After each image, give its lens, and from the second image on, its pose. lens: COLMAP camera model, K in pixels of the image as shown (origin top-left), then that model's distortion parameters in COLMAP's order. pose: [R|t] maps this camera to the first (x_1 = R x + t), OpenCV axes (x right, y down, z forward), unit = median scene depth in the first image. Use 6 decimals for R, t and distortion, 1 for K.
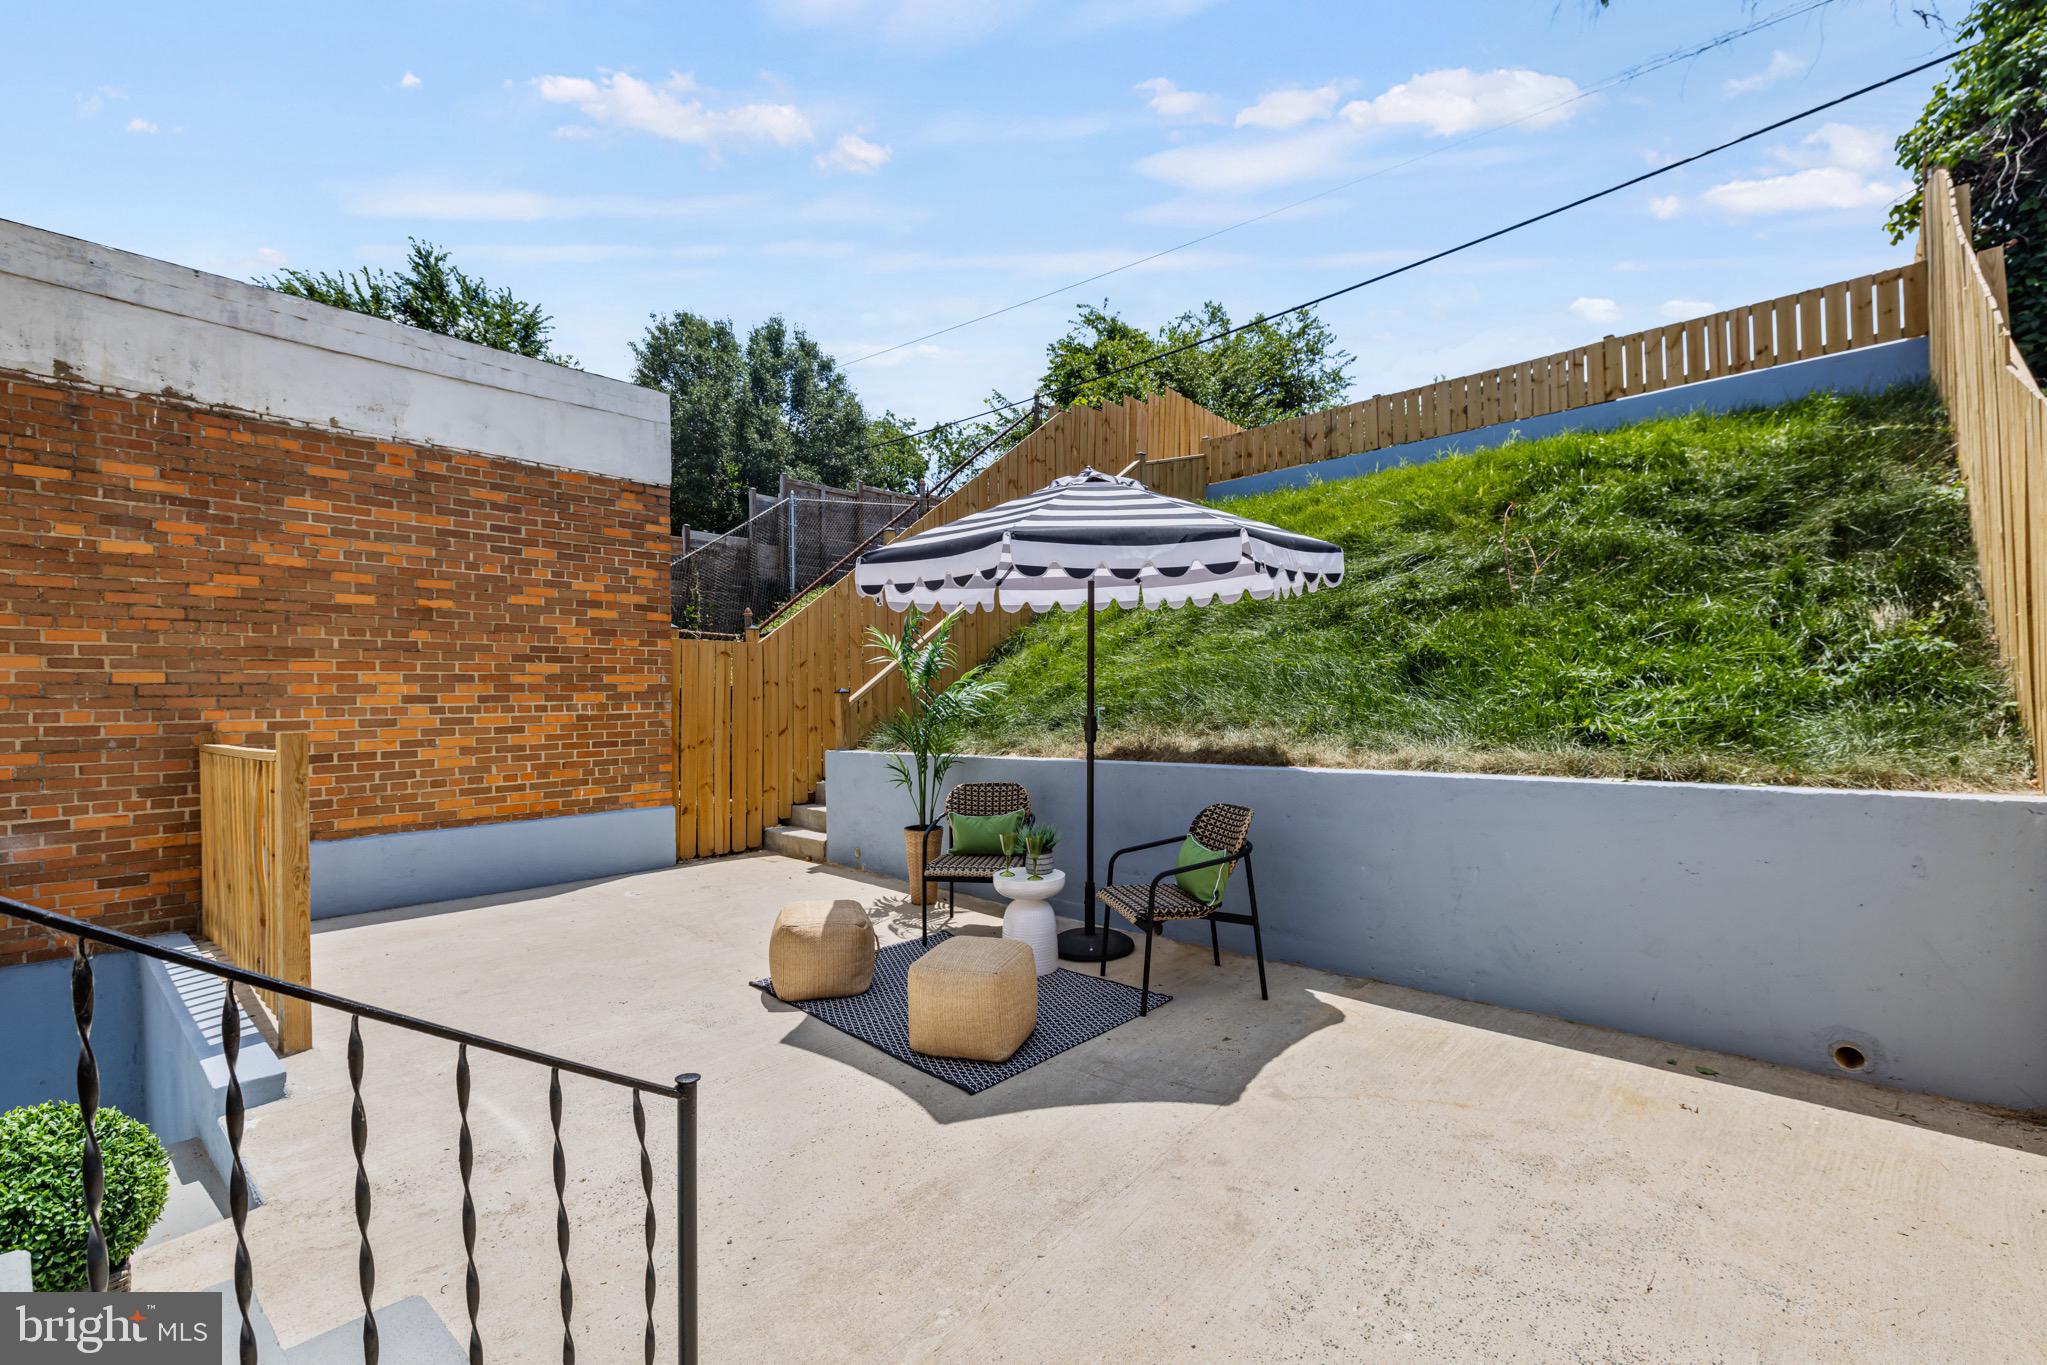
lens RADIAL K [[867.0, 0, 1020.6], [0, 867.0, 703.6], [0, 0, 1]] dist [-0.002223, 0.000962]
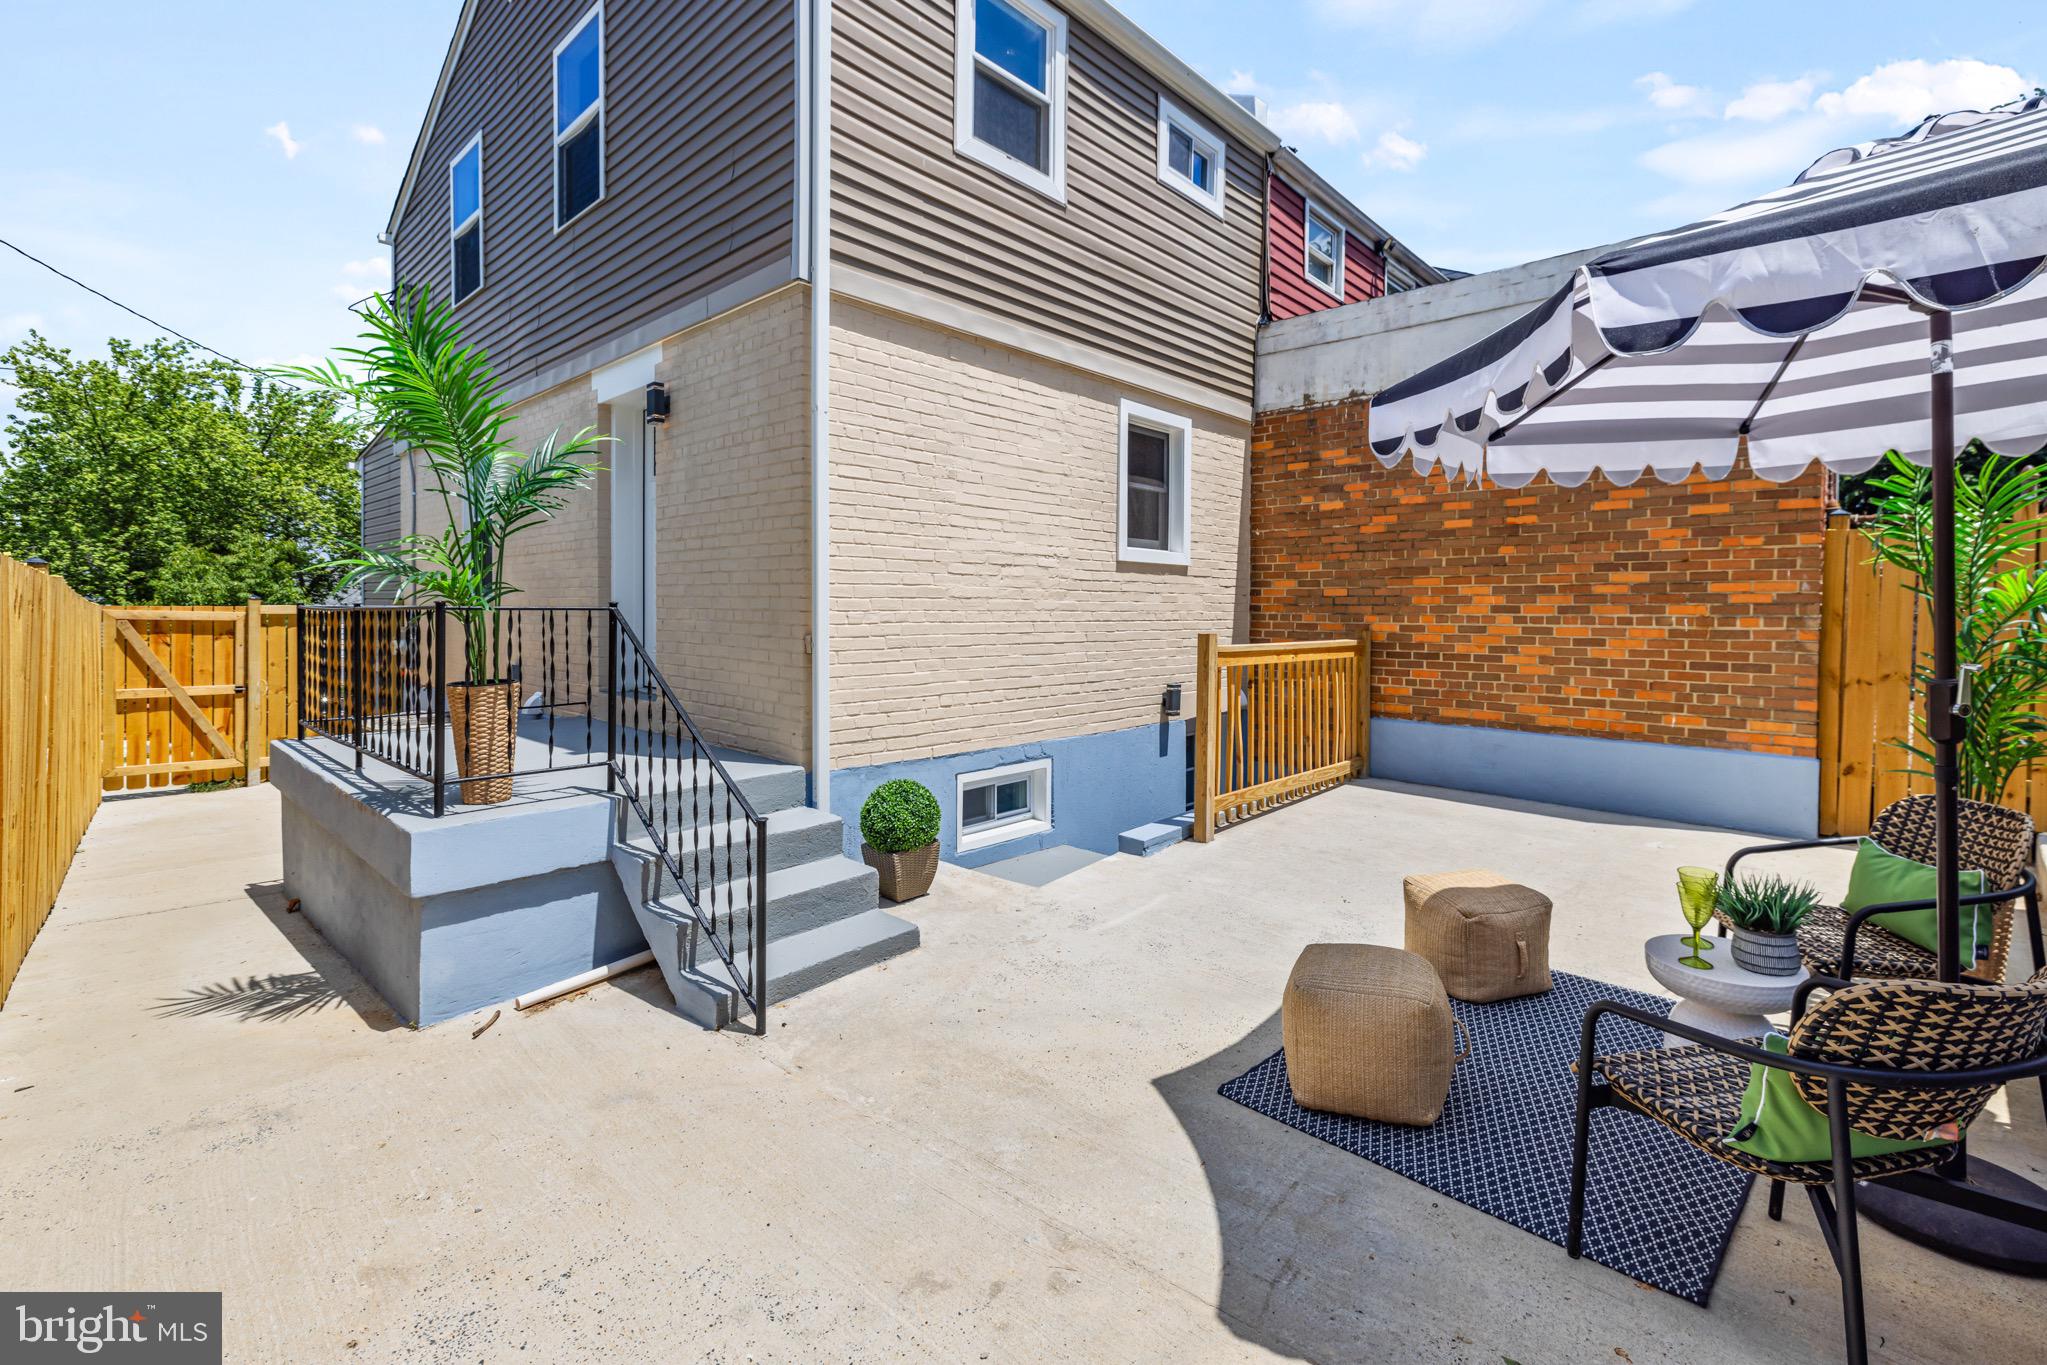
lens RADIAL K [[890.2, 0, 1071.4], [0, 890.2, 621.4], [0, 0, 1]] dist [0.000255, -0.000902]
pose [[0.002404, 0.033097, -0.999449, 0.443780], [-0.007595, 0.999424, 0.033078, -0.023647], [0.999968, 0.007511, 0.002654, 0.465875]]
